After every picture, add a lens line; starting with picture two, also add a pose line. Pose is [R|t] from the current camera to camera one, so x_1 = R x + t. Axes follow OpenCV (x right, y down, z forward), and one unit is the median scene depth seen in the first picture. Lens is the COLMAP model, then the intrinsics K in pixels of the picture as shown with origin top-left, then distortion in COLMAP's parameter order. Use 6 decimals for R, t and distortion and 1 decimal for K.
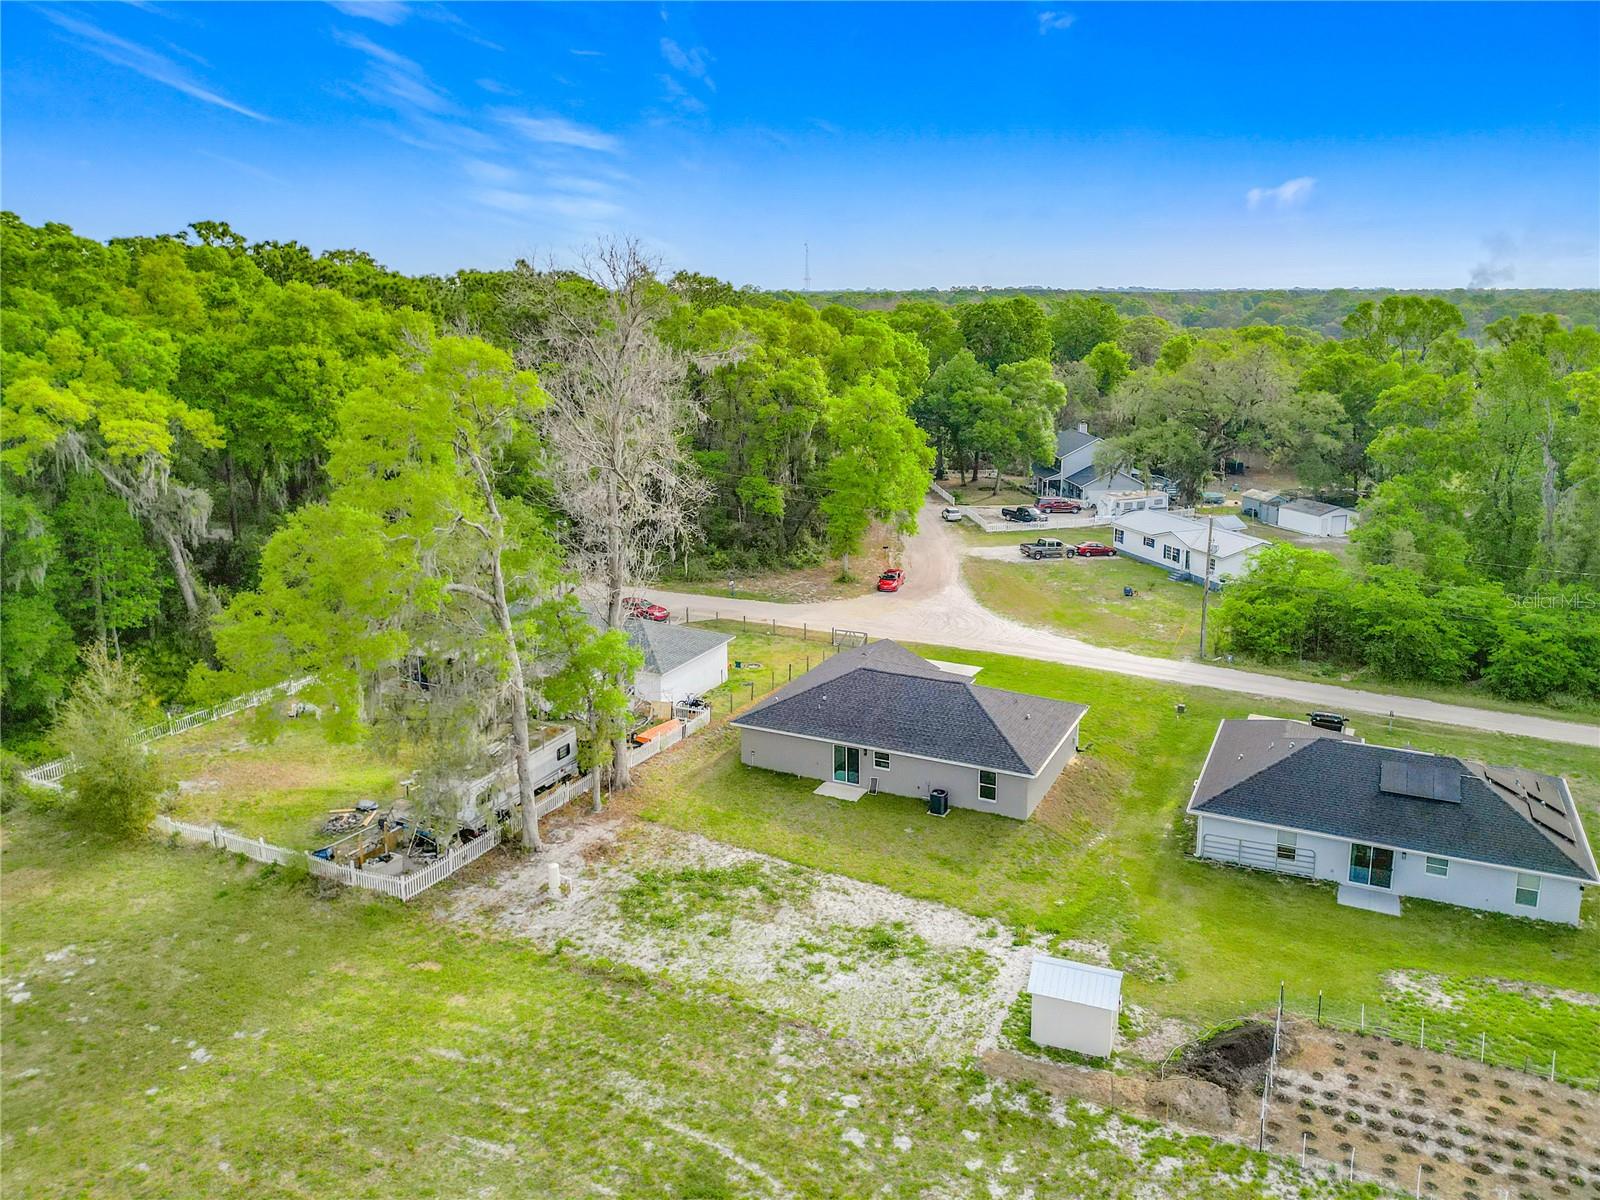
lens RADIAL K [[1138.8, 0, 865.7], [0, 1138.8, 598.5], [0, 0, 1]] dist [0.053513, -0.045251]
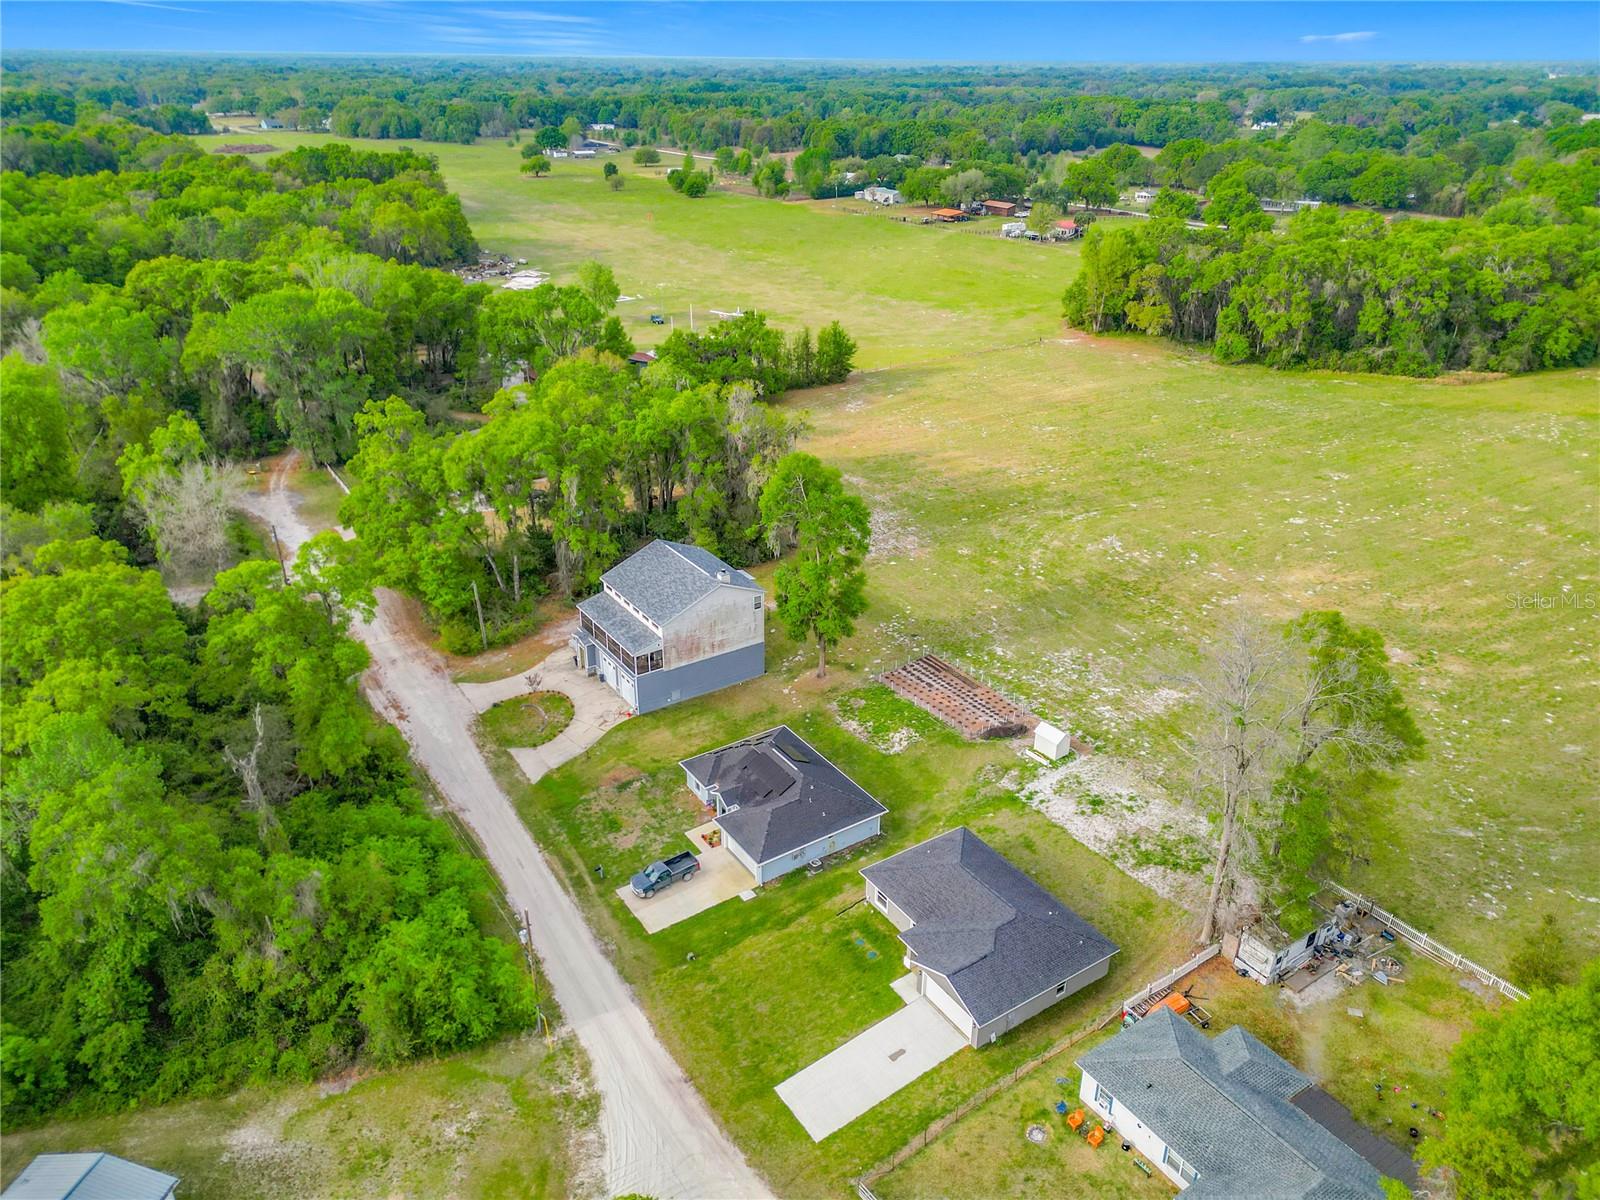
lens RADIAL K [[1080.1, 0, 797.3], [0, 1080.1, 663.0], [0, 0, 1]] dist [0.069096, -0.052145]
pose [[-0.840290, -0.266512, 0.472105, -0.378667], [0.135162, 0.740338, 0.658506, -1.241899], [-0.525017, 0.617147, -0.586077, 2.096976]]
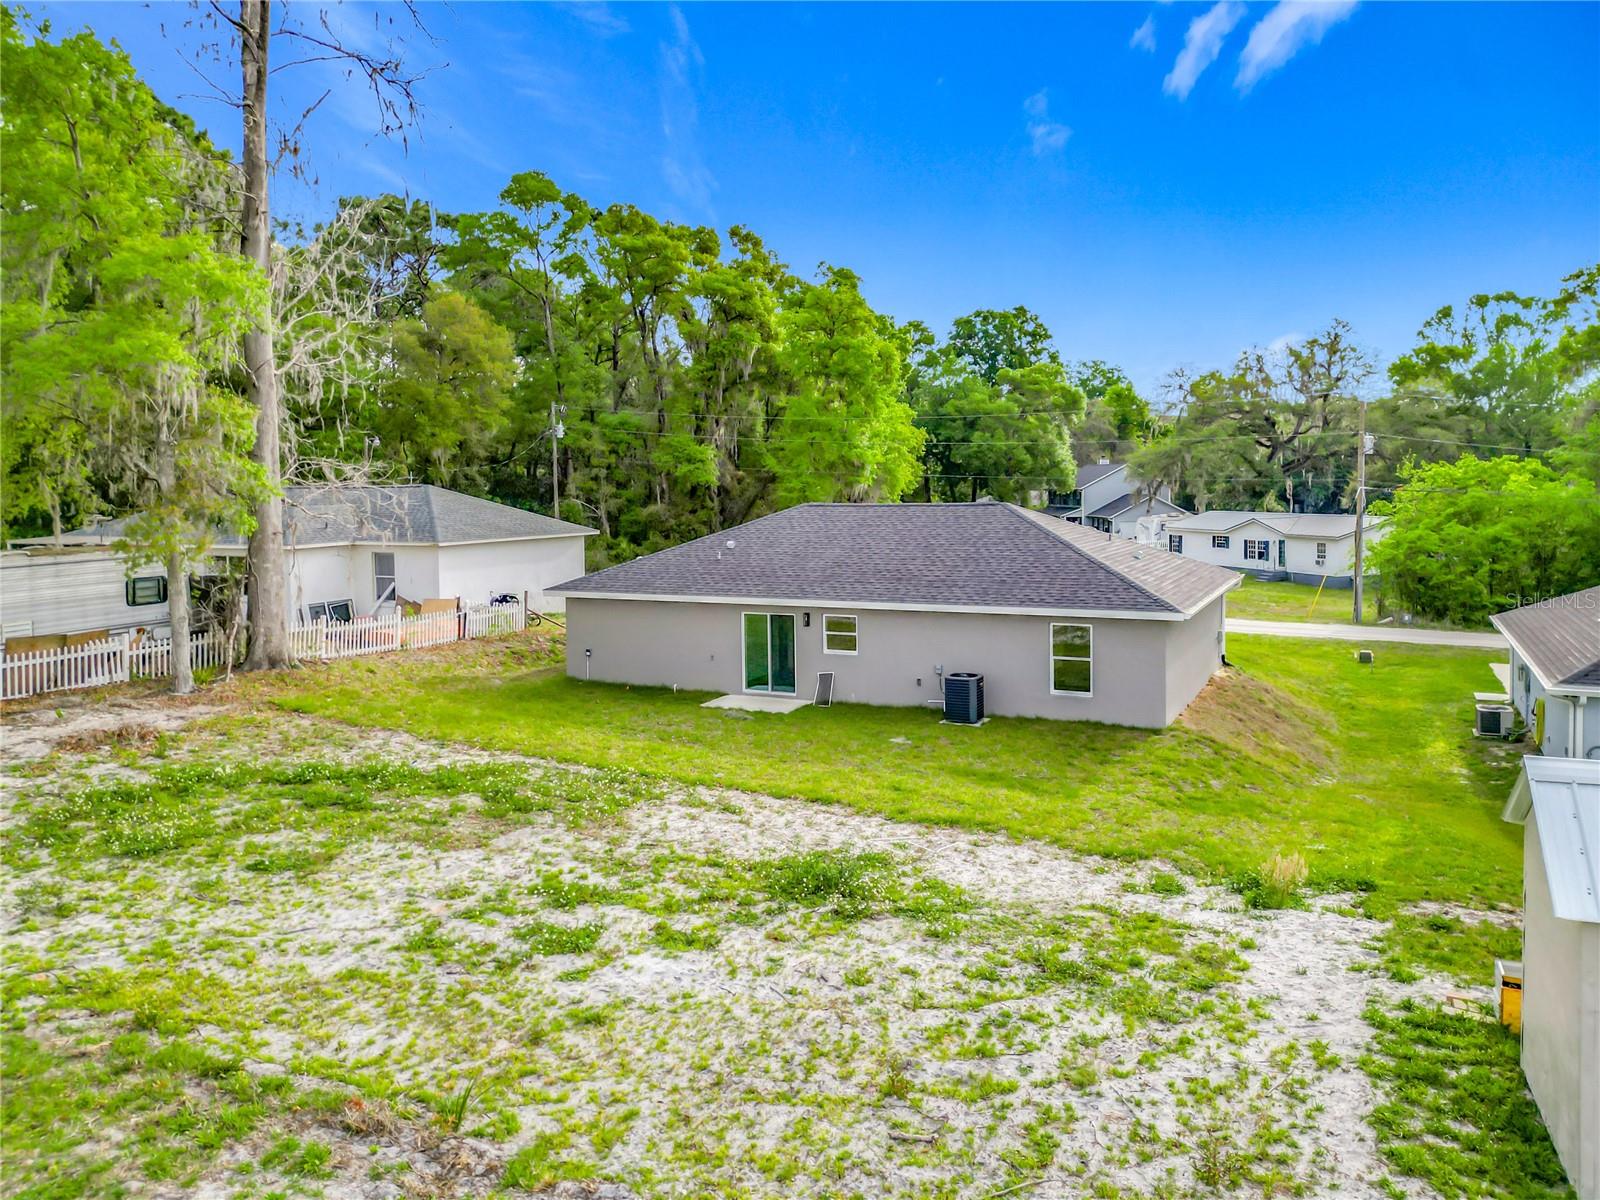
lens RADIAL K [[1170.8, 0, 822.3], [0, 1170.8, 574.7], [0, 0, 1]] dist [0.045297, -0.003808]
pose [[0.999678, -0.013945, -0.021216, 0.019680], [0.009943, 0.983940, -0.178221, 0.237122], [0.023361, 0.177952, 0.983762, 0.587686]]
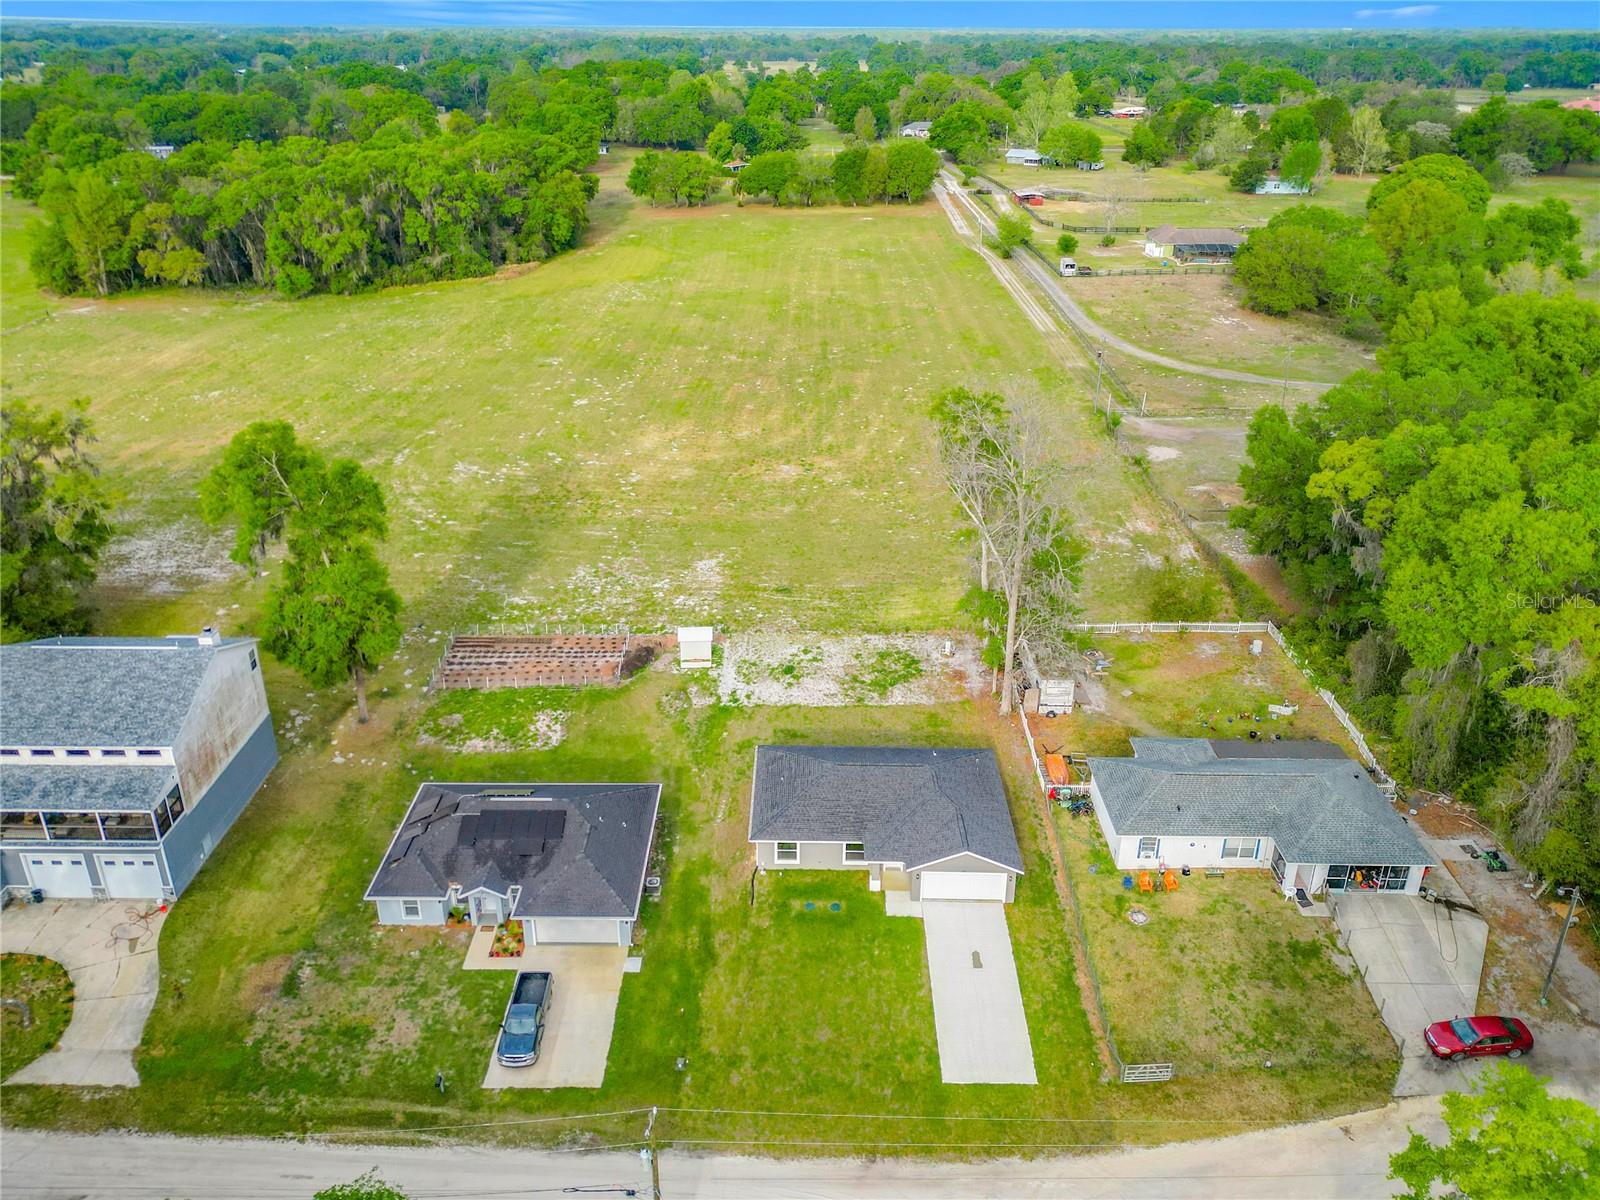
lens RADIAL K [[1140.4, 0, 773.4], [0, 1140.4, 600.1], [0, 0, 1]] dist [0.081116, -0.072557]
pose [[-0.925432, 0.170642, -0.338316, 0.653078], [-0.096628, 0.757054, 0.646167, -1.039615], [0.366387, 0.630674, -0.684113, 2.063213]]
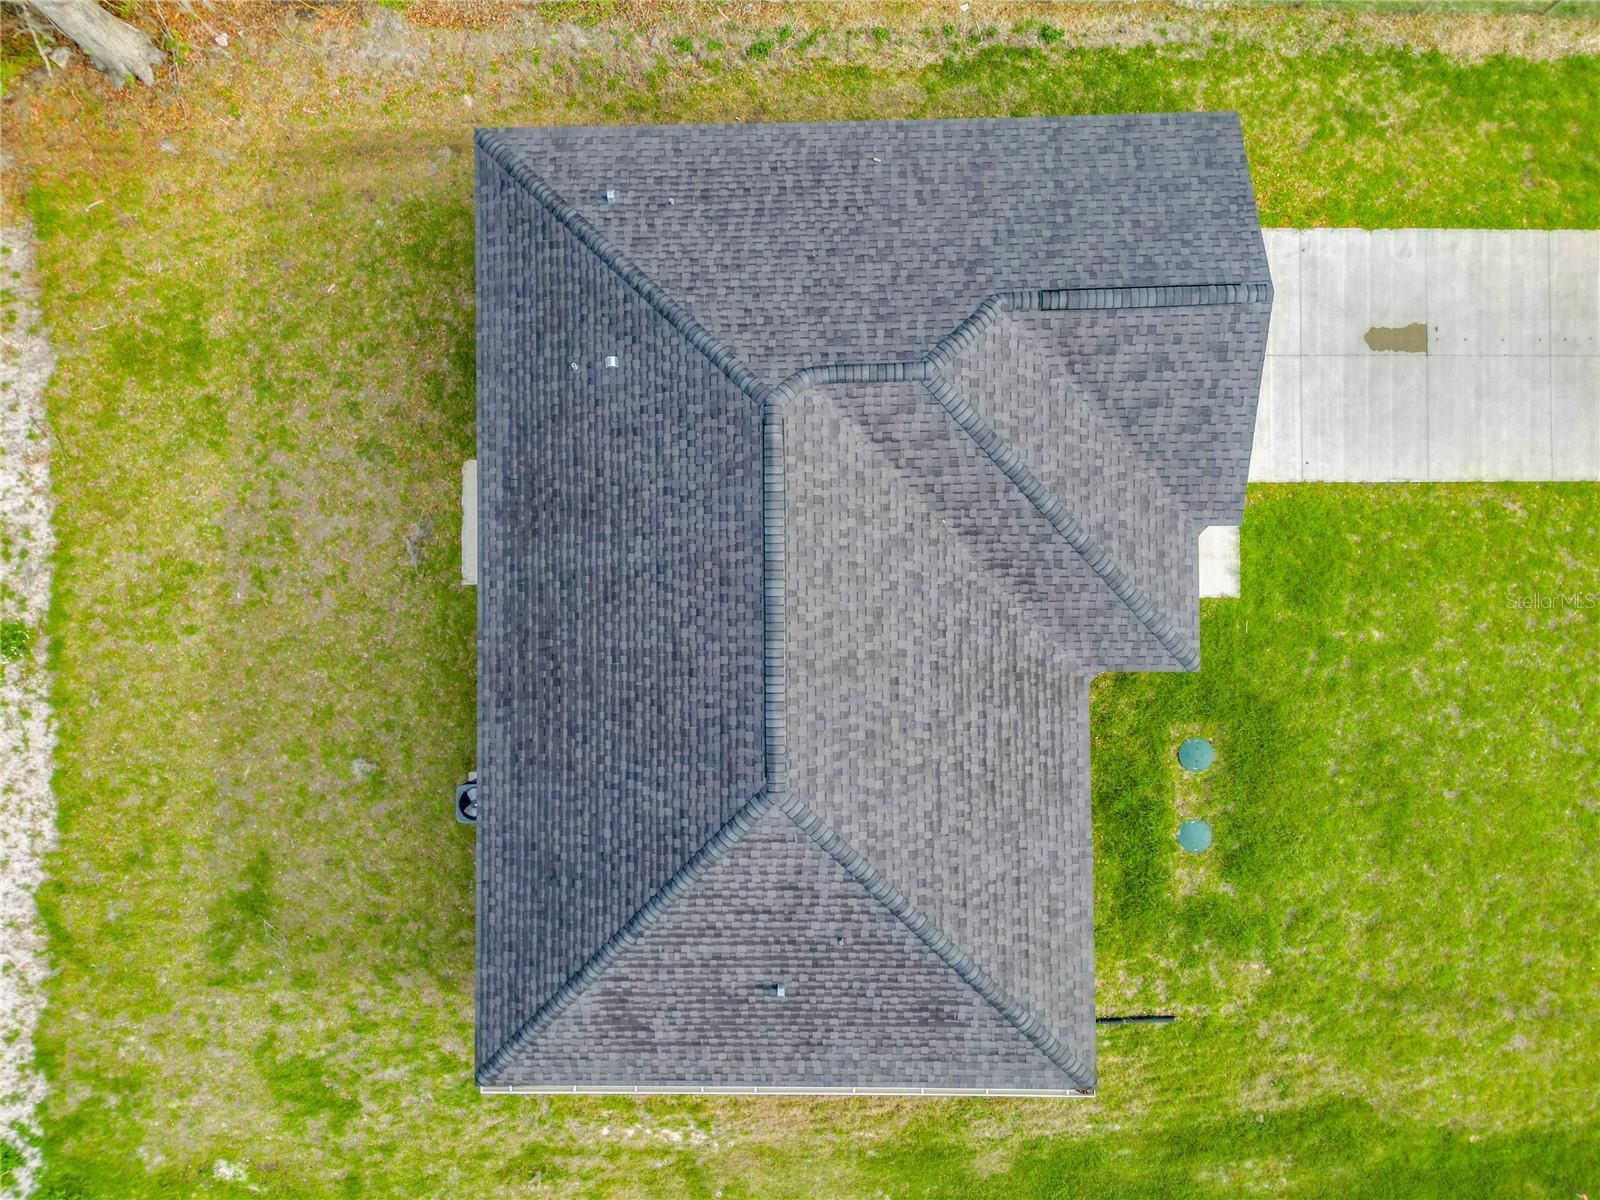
lens RADIAL K [[1132.9, 0, 800.0], [0, 1132.9, 600.0], [0, 0, 1]] dist [0.091945, -0.101279]
pose [[0.408905, 0.911875, -0.035796, 0.068189], [-0.206773, 0.130784, 0.969608, -0.259666], [0.888843, -0.389076, 0.242029, 1.143432]]
